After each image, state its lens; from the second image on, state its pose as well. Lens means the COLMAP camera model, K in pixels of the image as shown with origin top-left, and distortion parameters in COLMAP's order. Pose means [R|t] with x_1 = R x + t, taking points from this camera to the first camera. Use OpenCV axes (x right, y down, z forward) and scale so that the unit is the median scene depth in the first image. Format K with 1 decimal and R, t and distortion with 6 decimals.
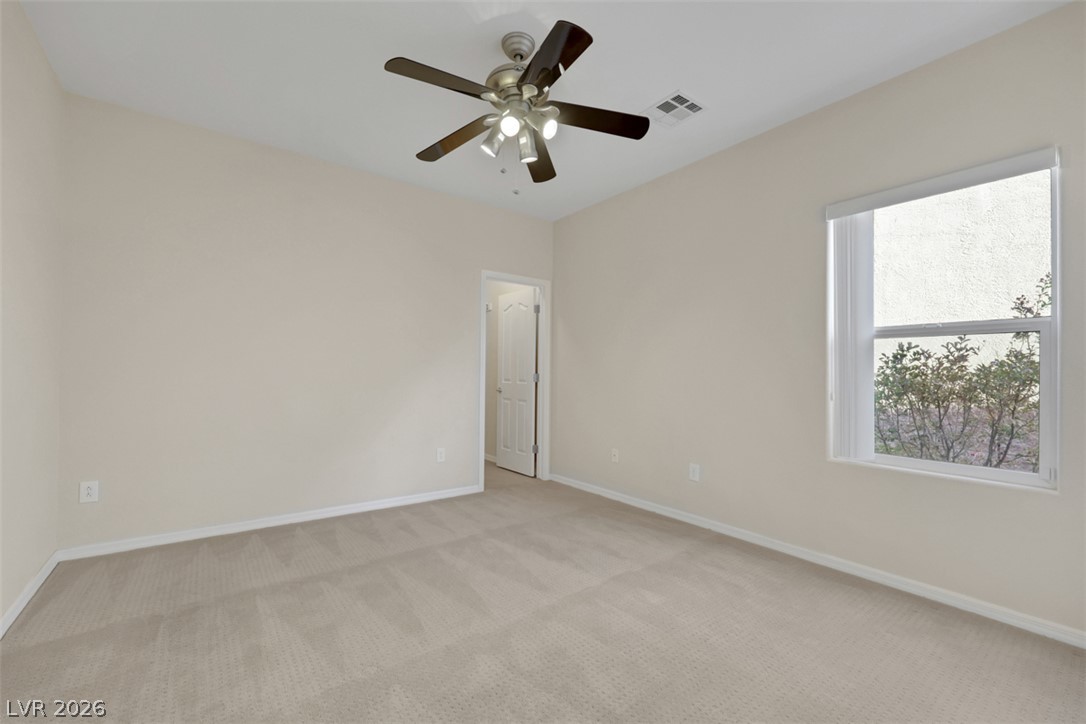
lens RADIAL K [[451.3, 0, 543.0], [0, 451.3, 362.0], [0, 0, 1]] dist [0.000210, 0.000367]
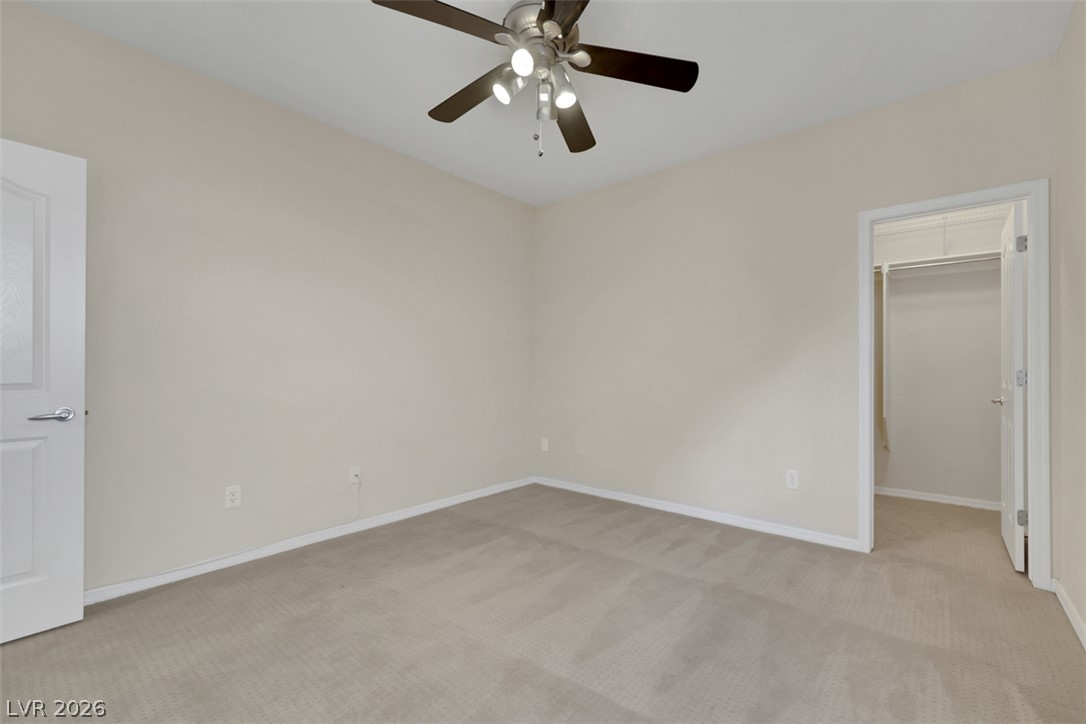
lens RADIAL K [[451.3, 0, 543.0], [0, 451.3, 362.0], [0, 0, 1]] dist [0.000210, 0.000367]
pose [[0.278838, -0.014491, -0.960229, 0.517242], [0.019145, 0.999771, -0.009528, 0.013749], [0.960147, -0.015727, 0.279052, 0.536710]]
